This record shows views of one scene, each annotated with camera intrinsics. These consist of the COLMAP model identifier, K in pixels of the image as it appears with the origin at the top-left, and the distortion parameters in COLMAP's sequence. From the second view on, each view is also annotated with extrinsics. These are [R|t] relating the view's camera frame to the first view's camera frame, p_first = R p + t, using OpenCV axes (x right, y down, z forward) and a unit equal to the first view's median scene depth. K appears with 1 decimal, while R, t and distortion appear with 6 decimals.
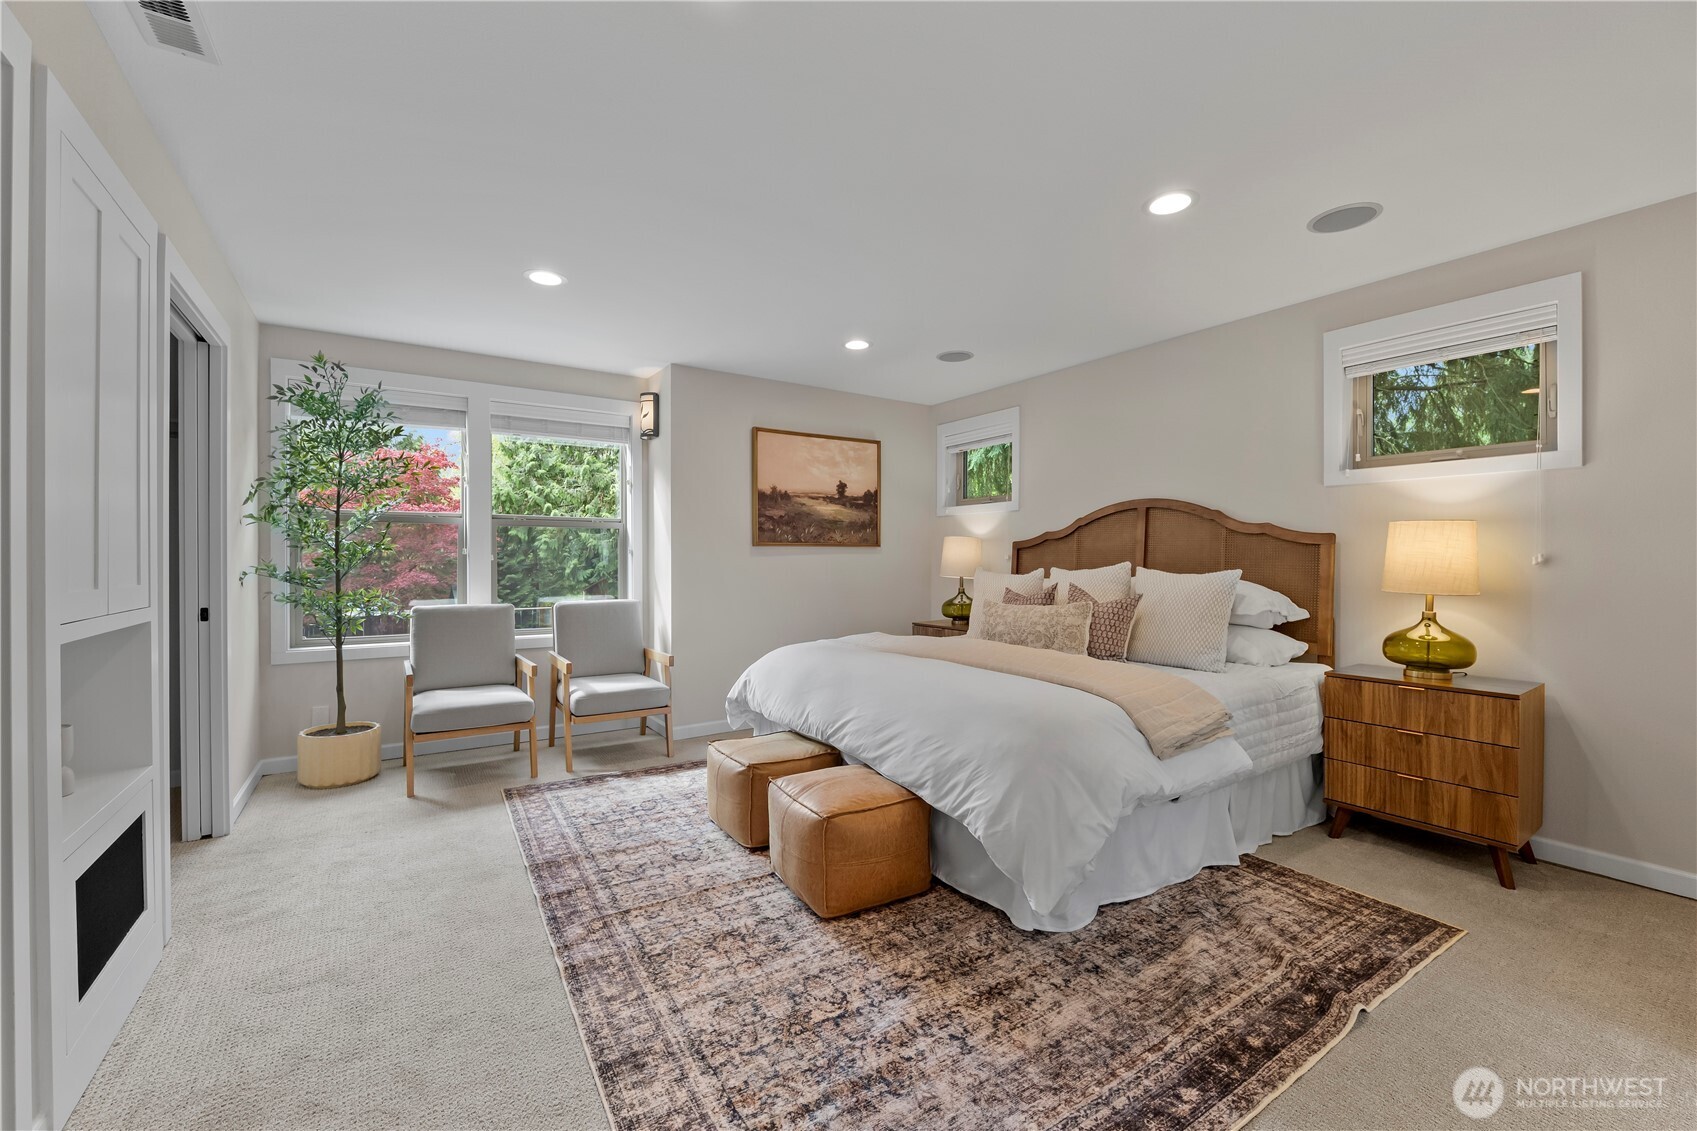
lens RADIAL K [[690.9, 0, 842.6], [0, 690.9, 561.9], [0, 0, 1]] dist [-0.012608, -0.000572]
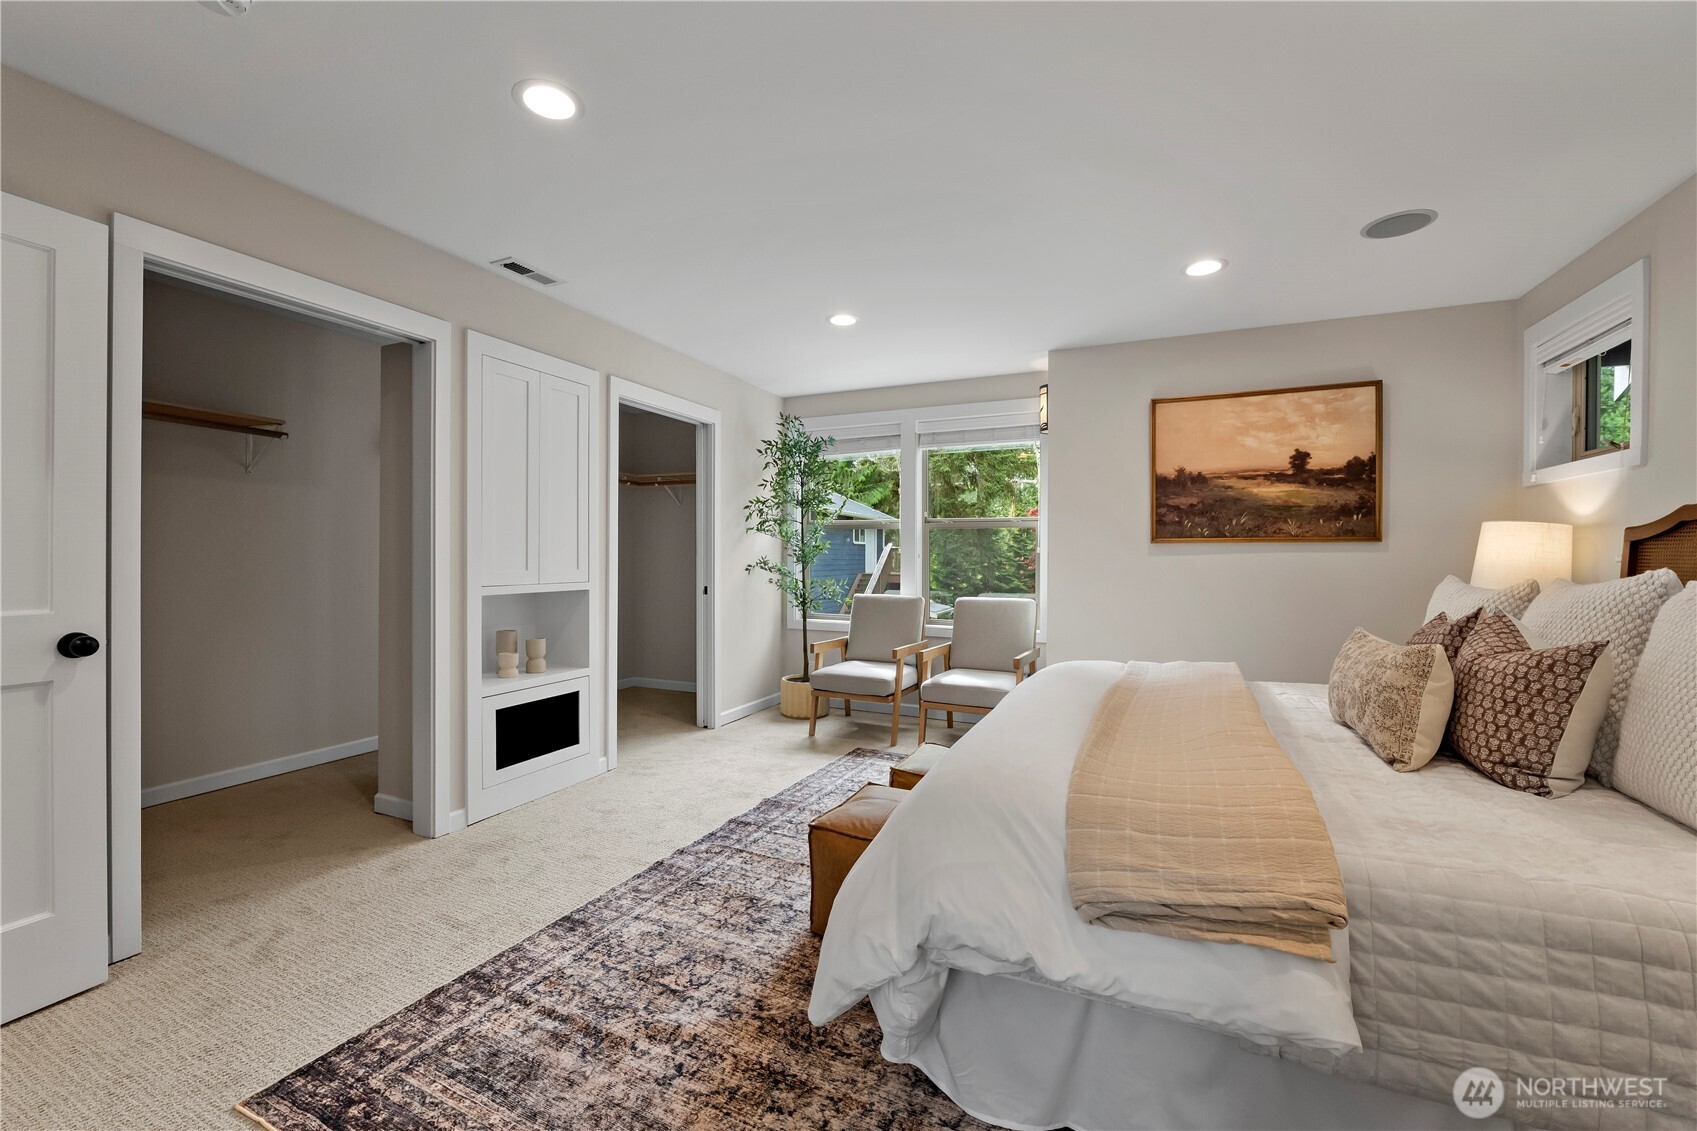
lens RADIAL K [[690.9, 0, 839.8], [0, 690.9, 560.9], [0, 0, 1]] dist [-0.012608, -0.000572]
pose [[0.520974, 0.008465, -0.853531, 0.564000], [-0.008724, 0.999951, 0.004592, -0.002849], [0.853528, 0.005054, 0.521023, 0.366850]]
